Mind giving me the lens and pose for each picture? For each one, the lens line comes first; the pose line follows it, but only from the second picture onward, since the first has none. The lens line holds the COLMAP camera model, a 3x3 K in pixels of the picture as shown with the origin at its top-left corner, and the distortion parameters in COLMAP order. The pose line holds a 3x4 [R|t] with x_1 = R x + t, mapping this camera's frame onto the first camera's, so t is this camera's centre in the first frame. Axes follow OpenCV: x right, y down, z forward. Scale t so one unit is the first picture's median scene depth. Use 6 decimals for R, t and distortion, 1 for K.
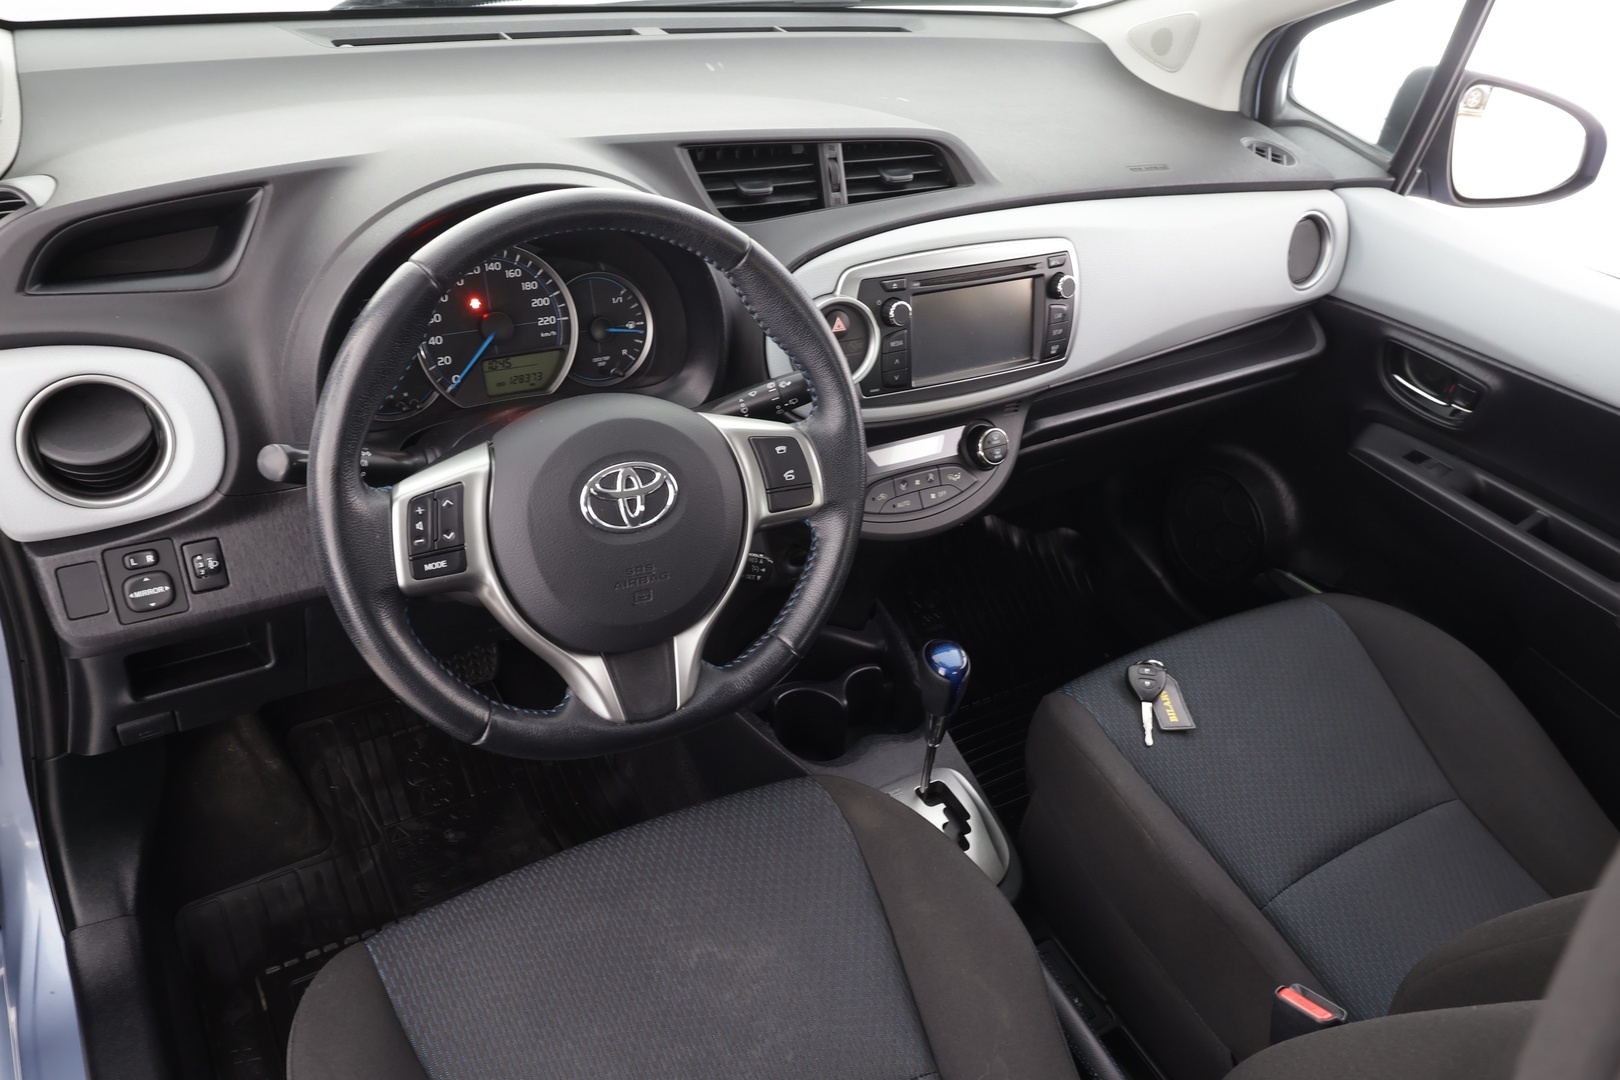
lens RADIAL K [[1210.5, 0, 814.1], [0, 1210.5, 553.5], [0, 0, 1]] dist [0.000229, -0.000904]
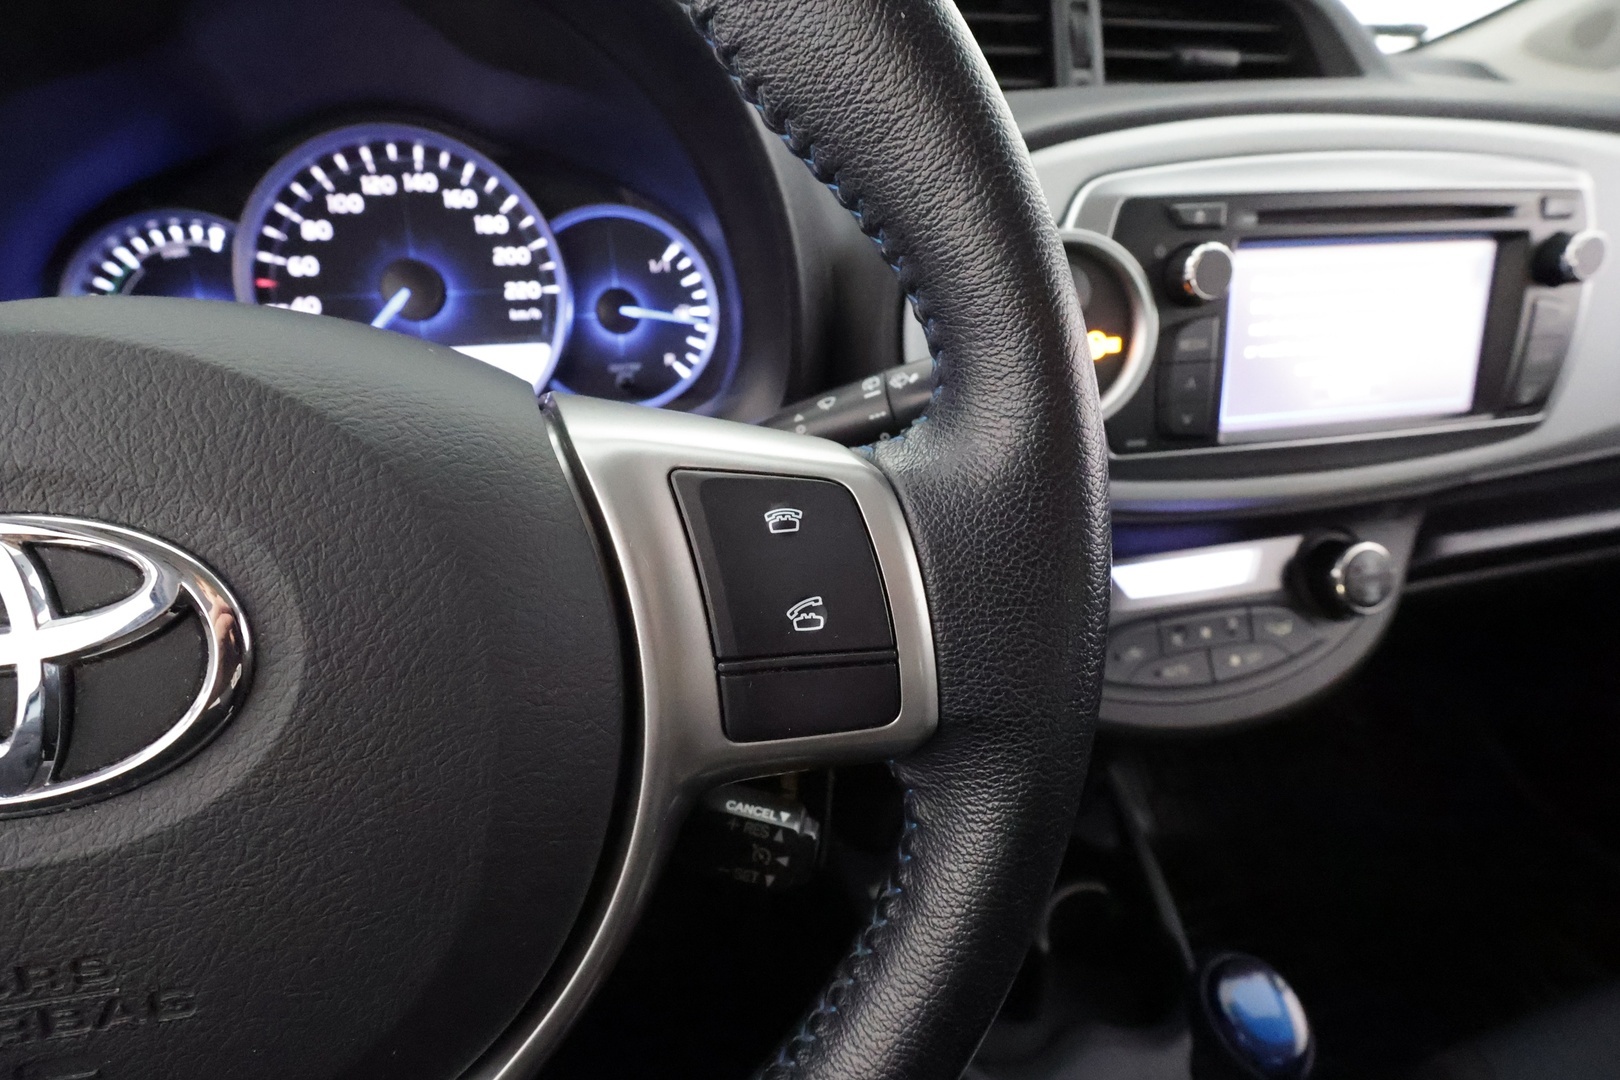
lens RADIAL K [[751.7, 0, 810.1], [0, 751.7, 544.9], [0, 0, 1]] dist [-0.003070, 0.001223]
pose [[0.942788, 0.070900, -0.325767, 0.028438], [-0.105605, 0.990318, -0.090095, -0.054264], [0.316225, 0.119343, 0.941148, 0.696641]]
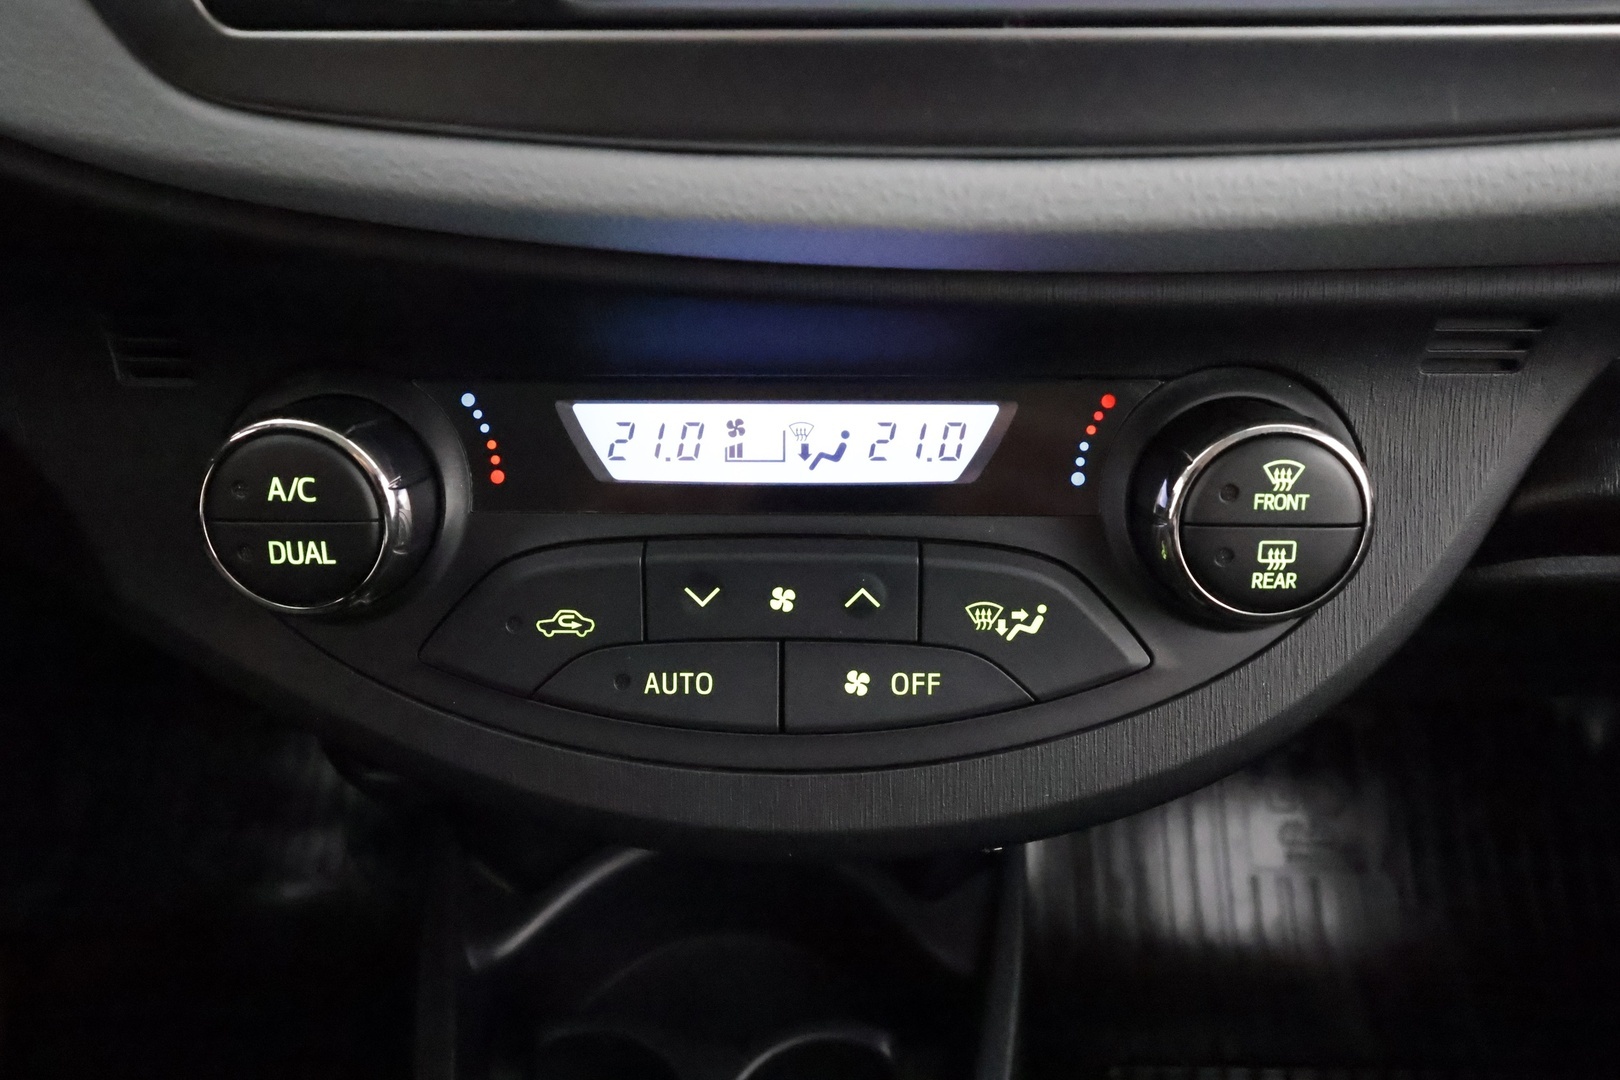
lens RADIAL K [[1120.0, 0, 807.2], [0, 1120.0, 545.9], [0, 0, 1]] dist [-0.004720, 0.003196]
pose [[0.826950, 0.266599, -0.495055, 0.199911], [-0.228866, 0.963807, 0.136731, -0.104728], [0.513590, 0.000231, 0.858036, 0.936177]]
